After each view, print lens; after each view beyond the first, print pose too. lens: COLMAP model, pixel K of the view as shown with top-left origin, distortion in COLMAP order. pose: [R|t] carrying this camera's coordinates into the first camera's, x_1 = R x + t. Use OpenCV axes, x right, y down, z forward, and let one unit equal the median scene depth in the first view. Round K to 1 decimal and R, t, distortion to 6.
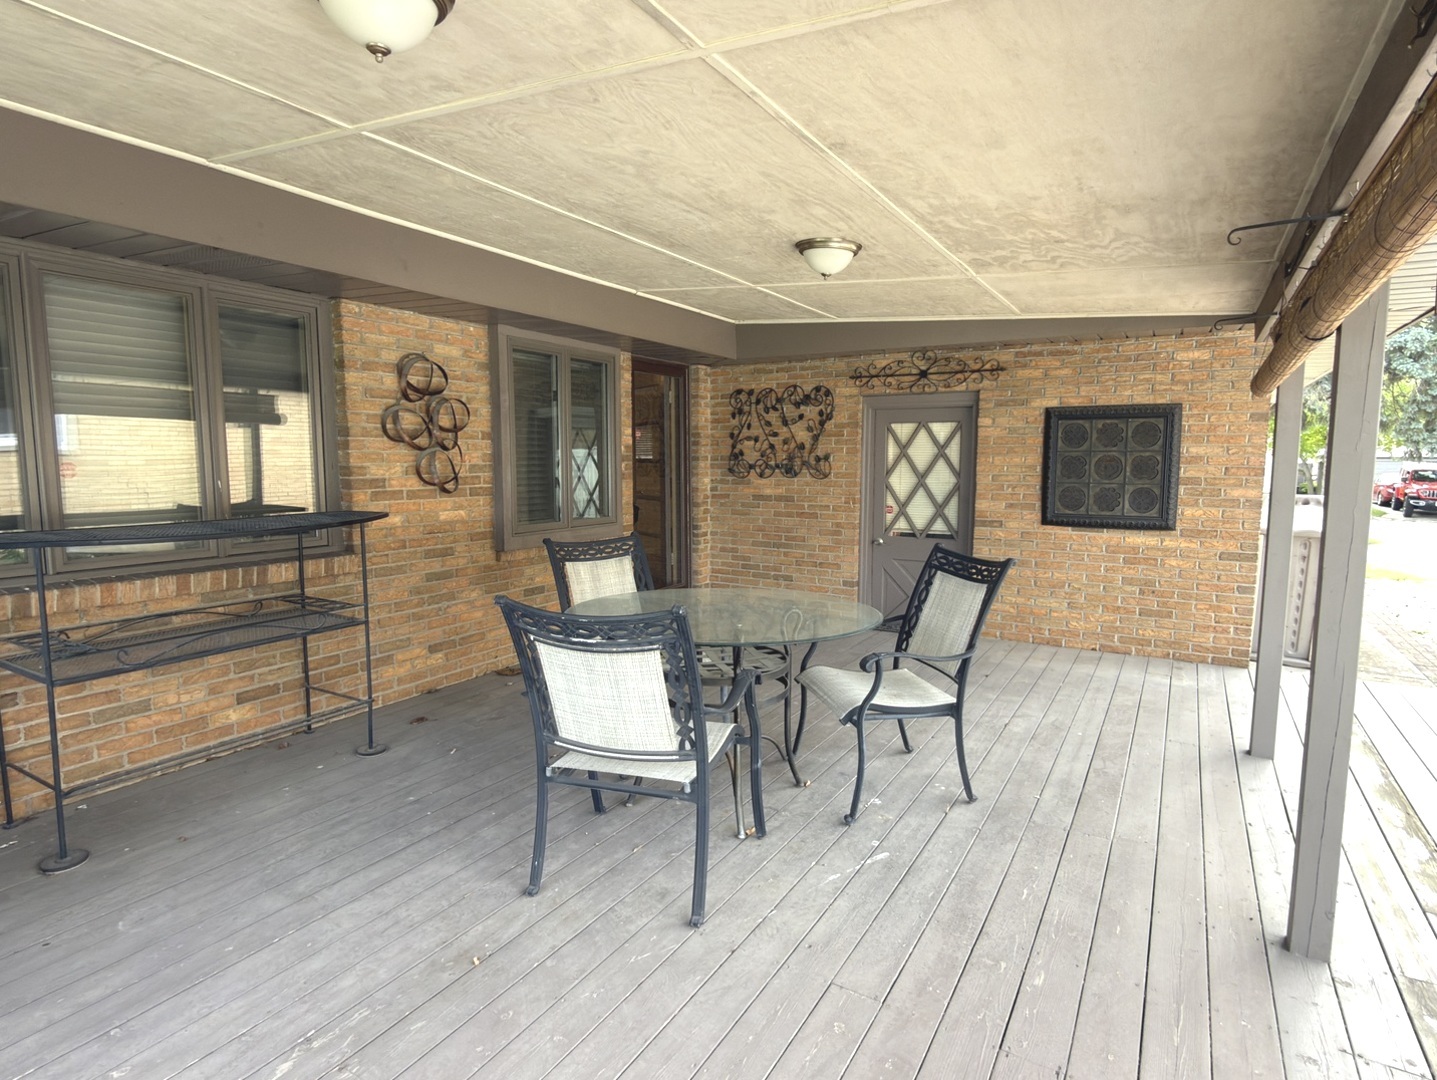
lens RADIAL K [[776.9, 0, 718.9], [0, 776.9, 535.1], [0, 0, 1]] dist [-0.000606, 0.000509]
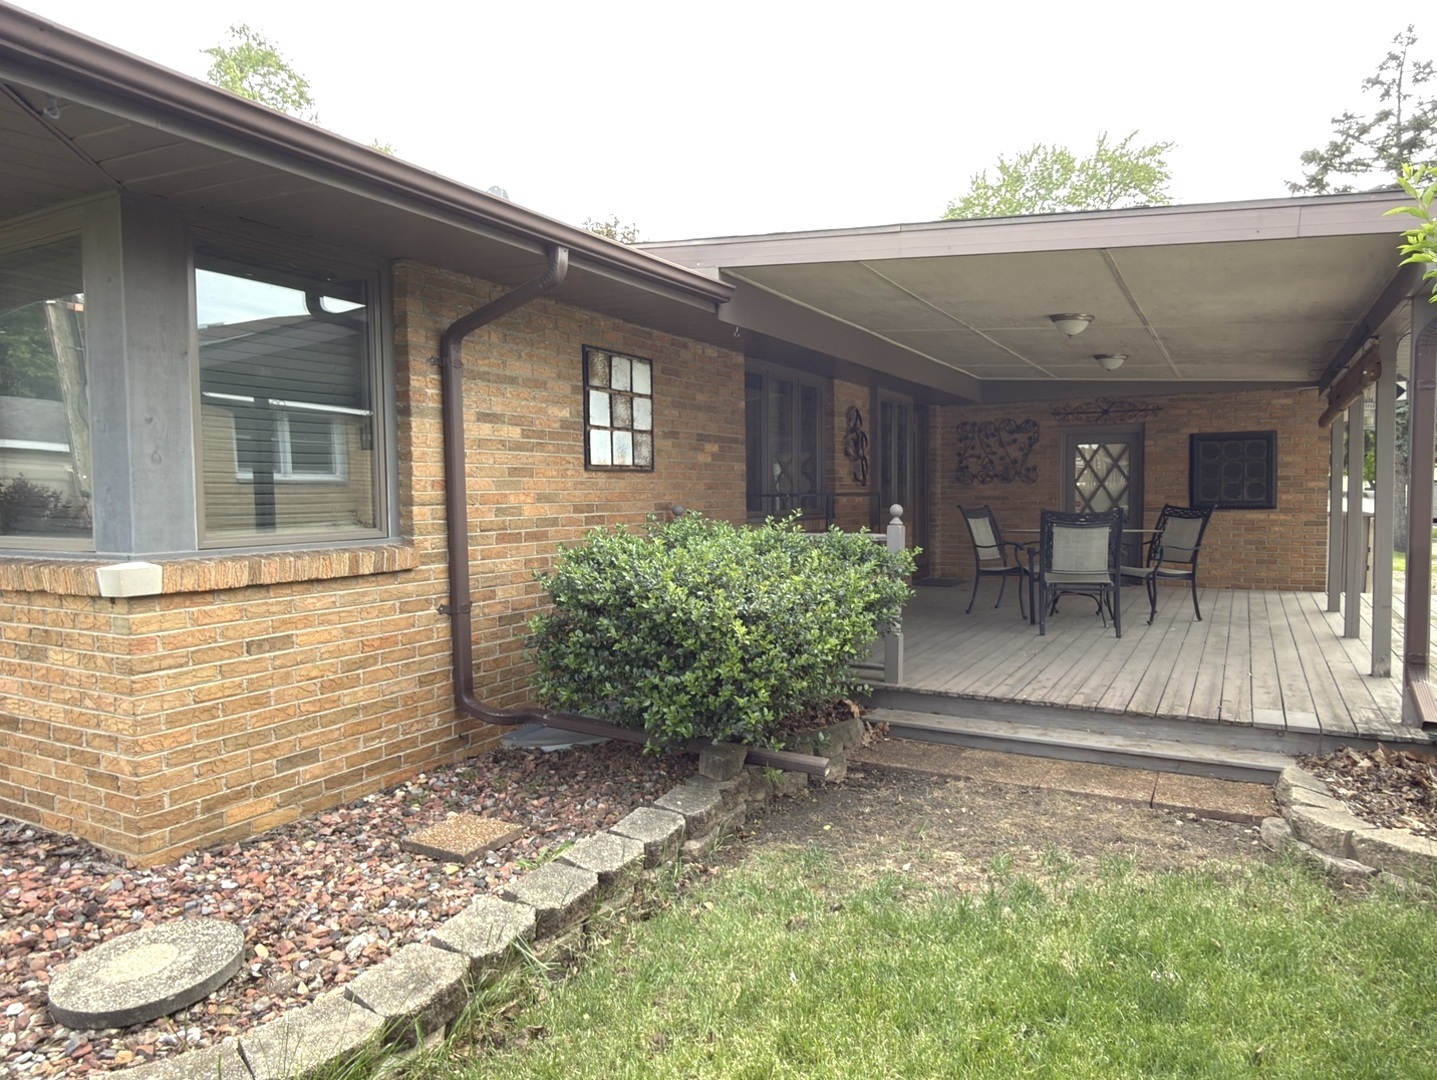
lens RADIAL K [[960.1, 0, 719.5], [0, 960.1, 527.7], [0, 0, 1]] dist [0.002849, -0.000537]
pose [[0.999020, -0.011298, 0.042802, -0.679791], [0.014017, 0.997867, -0.063765, 0.150087], [-0.041990, 0.064302, 0.997047, -0.974794]]
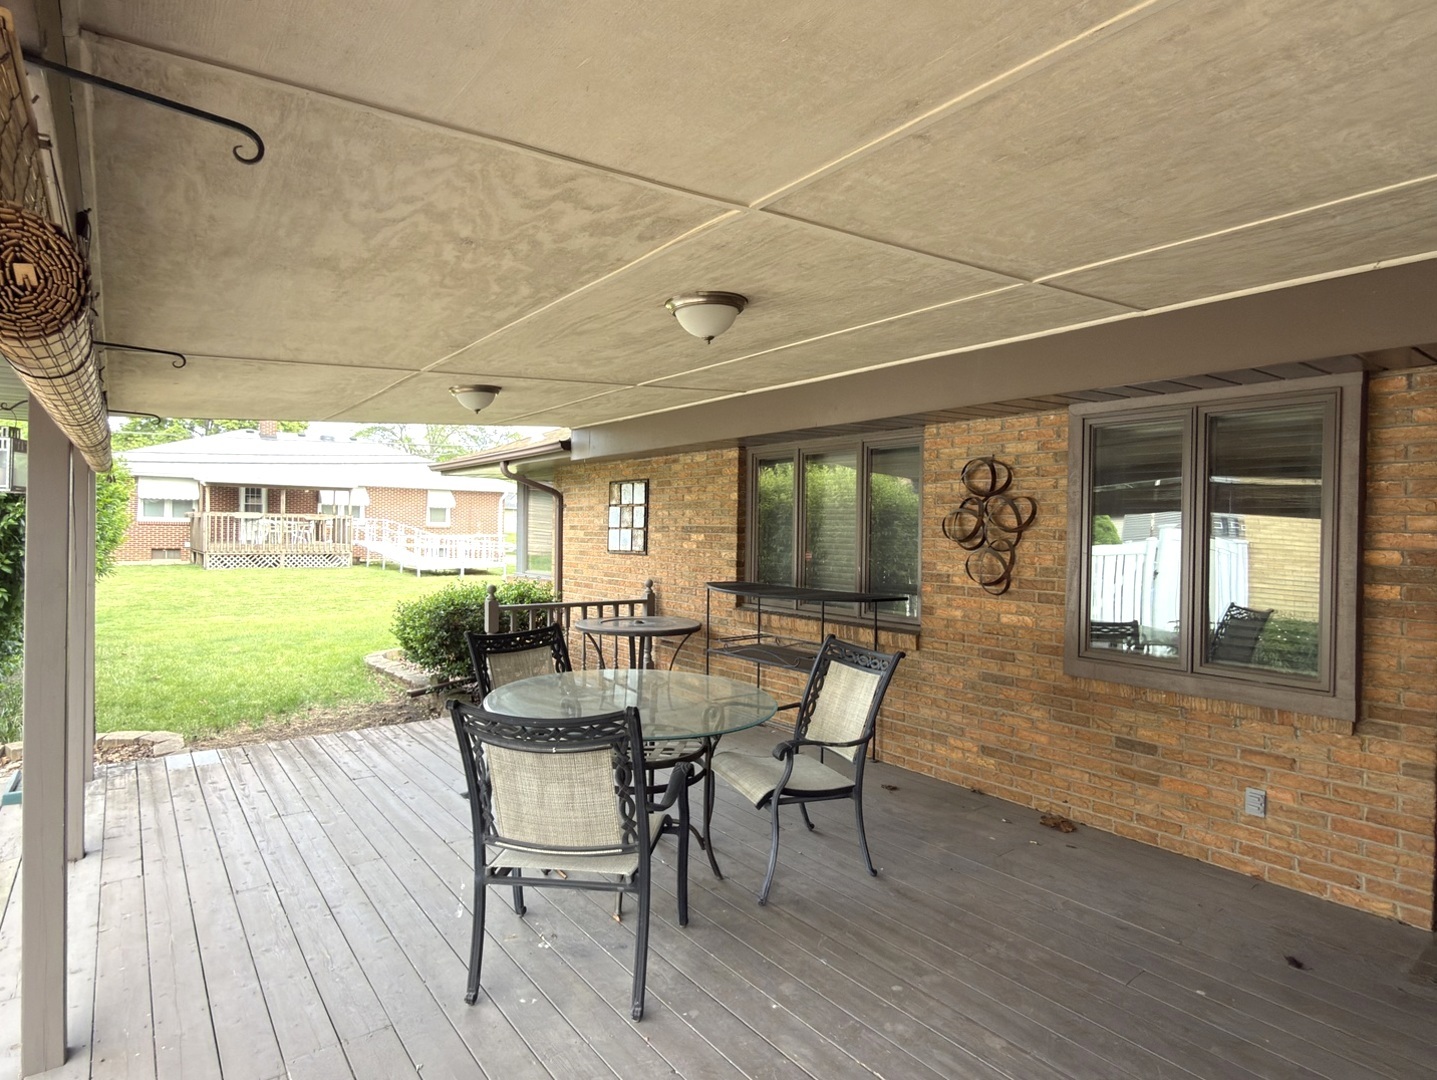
lens RADIAL K [[776.9, 0, 718.9], [0, 776.9, 535.1], [0, 0, 1]] dist [-0.000606, 0.000509]
pose [[-0.359559, -0.006772, -0.933098, 0.637801], [-0.114539, 0.992732, 0.036931, -0.116036], [0.926066, 0.120155, -0.357721, 0.952015]]
